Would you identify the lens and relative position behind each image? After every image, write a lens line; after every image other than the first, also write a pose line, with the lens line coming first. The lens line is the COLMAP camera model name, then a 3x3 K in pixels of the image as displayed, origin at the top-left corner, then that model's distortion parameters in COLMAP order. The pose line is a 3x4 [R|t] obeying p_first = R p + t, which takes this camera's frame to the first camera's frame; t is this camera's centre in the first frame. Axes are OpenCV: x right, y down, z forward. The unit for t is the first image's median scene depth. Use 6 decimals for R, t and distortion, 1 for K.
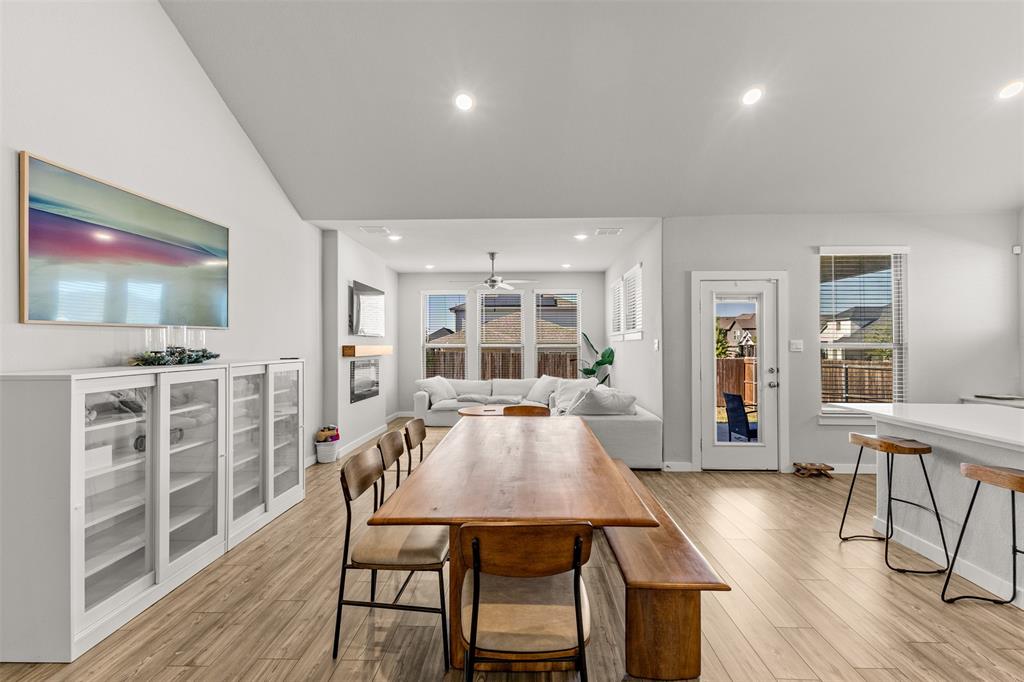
lens RADIAL K [[445.4, 0, 511.1], [0, 445.4, 342.1], [0, 0, 1]] dist [0.012933, -0.002208]
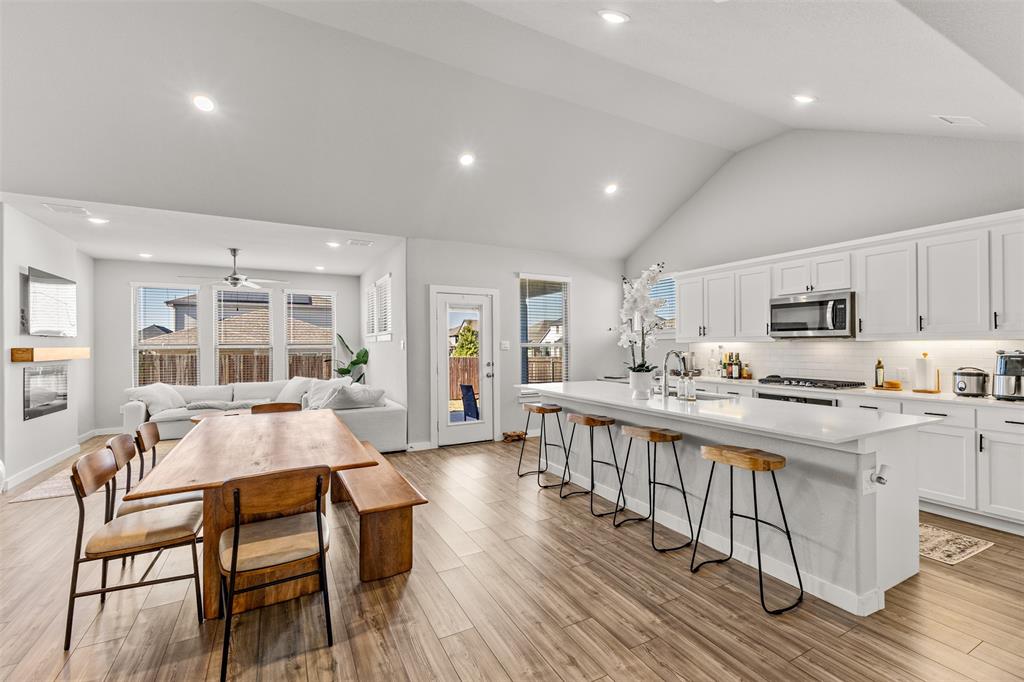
lens RADIAL K [[445.4, 0, 515.3], [0, 445.4, 343.3], [0, 0, 1]] dist [0.012933, -0.002208]
pose [[0.863224, -0.003080, 0.504811, -0.009710], [0.002324, 0.999995, 0.002128, -0.000496], [-0.504815, -0.000664, 0.863227, -0.168754]]
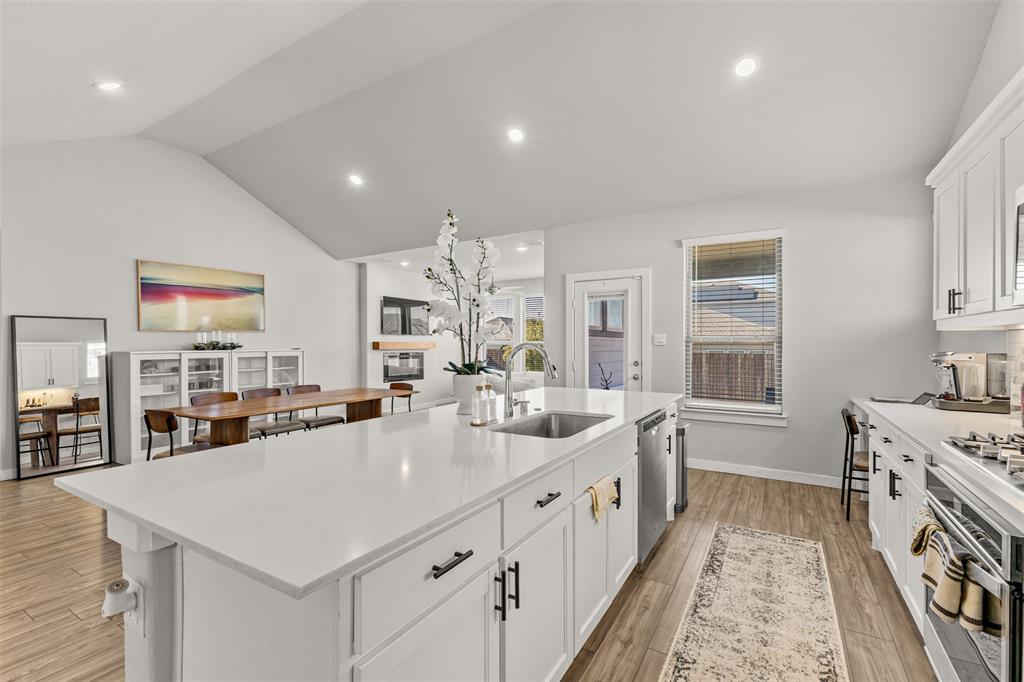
lens RADIAL K [[445.4, 0, 510.3], [0, 445.4, 350.1], [0, 0, 1]] dist [0.012933, -0.002208]
pose [[0.870018, 0.005223, -0.492992, 0.844385], [0.004453, 0.999820, 0.018452, 0.011383], [0.492999, -0.018249, 0.869838, -0.050058]]
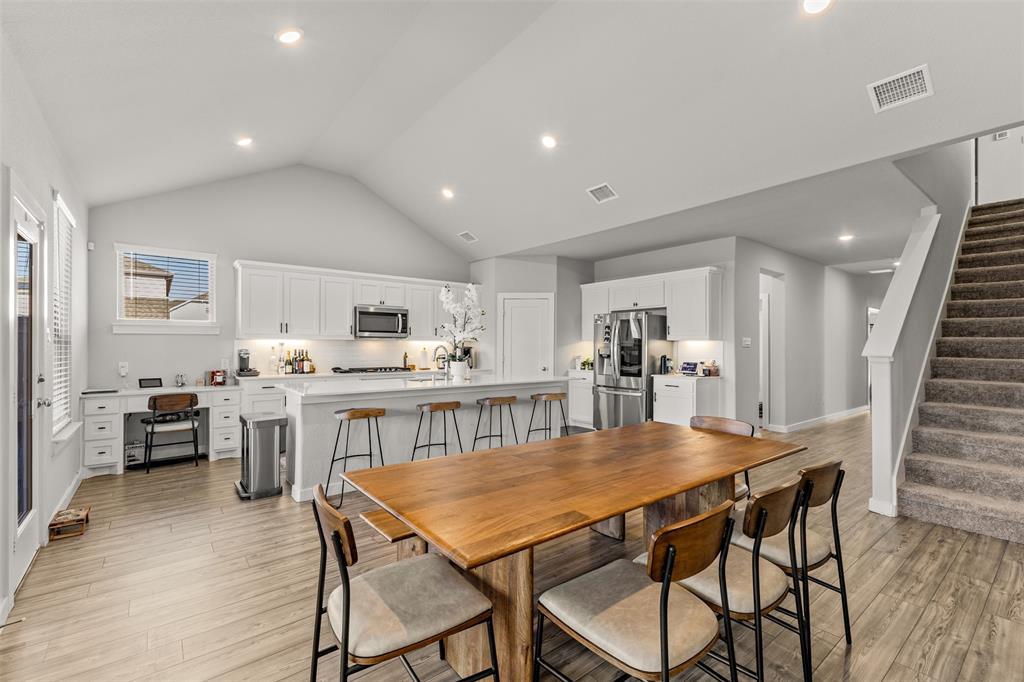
lens RADIAL K [[445.4, 0, 514.5], [0, 445.4, 343.3], [0, 0, 1]] dist [0.012933, -0.002208]
pose [[-0.648249, 0.003249, 0.761421, -0.275004], [-0.006710, 0.999928, -0.009980, 0.018586], [-0.761399, -0.011578, -0.648180, 0.909464]]
